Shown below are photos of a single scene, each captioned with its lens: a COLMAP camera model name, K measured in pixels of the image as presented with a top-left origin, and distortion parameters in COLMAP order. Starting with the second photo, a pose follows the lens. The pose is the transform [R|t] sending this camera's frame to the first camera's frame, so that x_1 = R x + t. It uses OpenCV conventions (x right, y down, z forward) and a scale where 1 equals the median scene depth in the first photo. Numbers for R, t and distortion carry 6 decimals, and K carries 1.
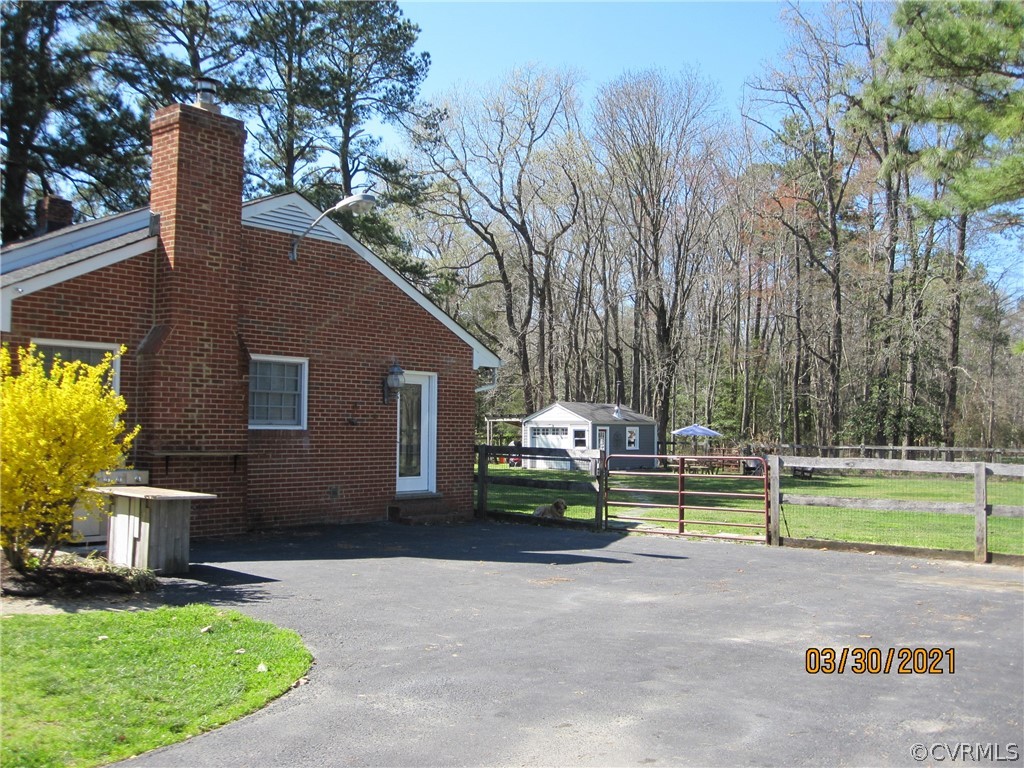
lens RADIAL K [[997.4, 0, 512.0], [0, 997.4, 384.0], [0, 0, 1]] dist [-0.076630, 0.019185]
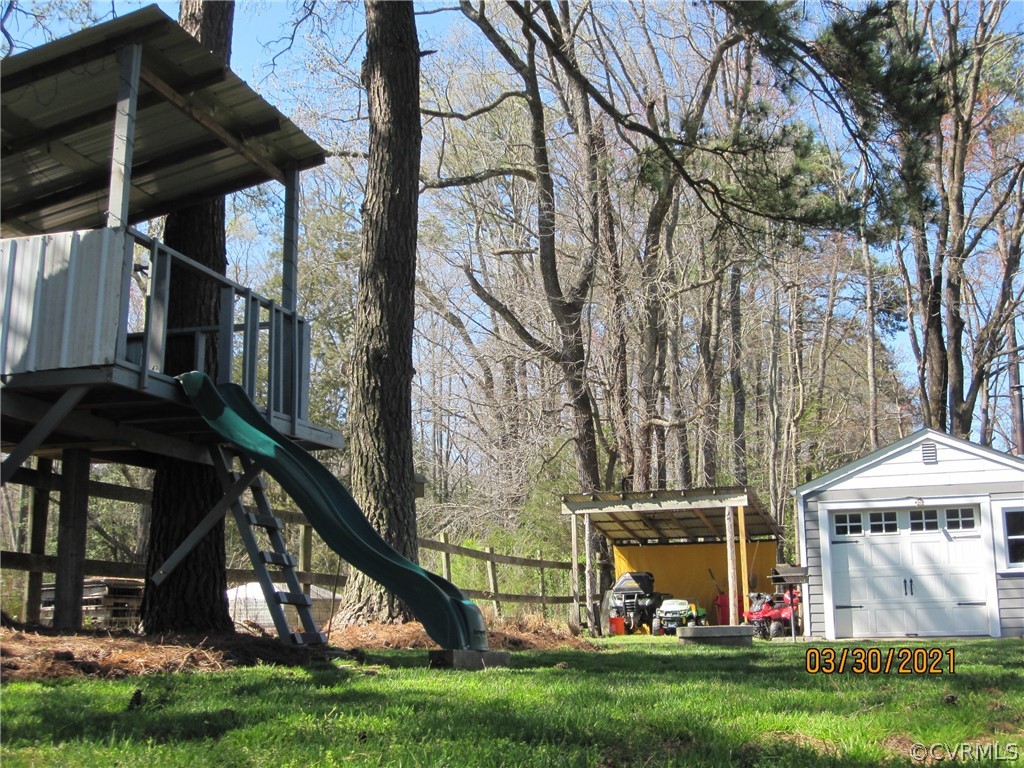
lens RADIAL K [[1207.4, 0, 512.0], [0, 1207.4, 384.0], [0, 0, 1]] dist [-0.090068, 0.063284]
pose [[0.920305, 0.067729, 0.385294, -0.202627], [-0.005713, 0.987121, -0.159876, 0.058509], [-0.391160, 0.144933, 0.908839, 0.606948]]
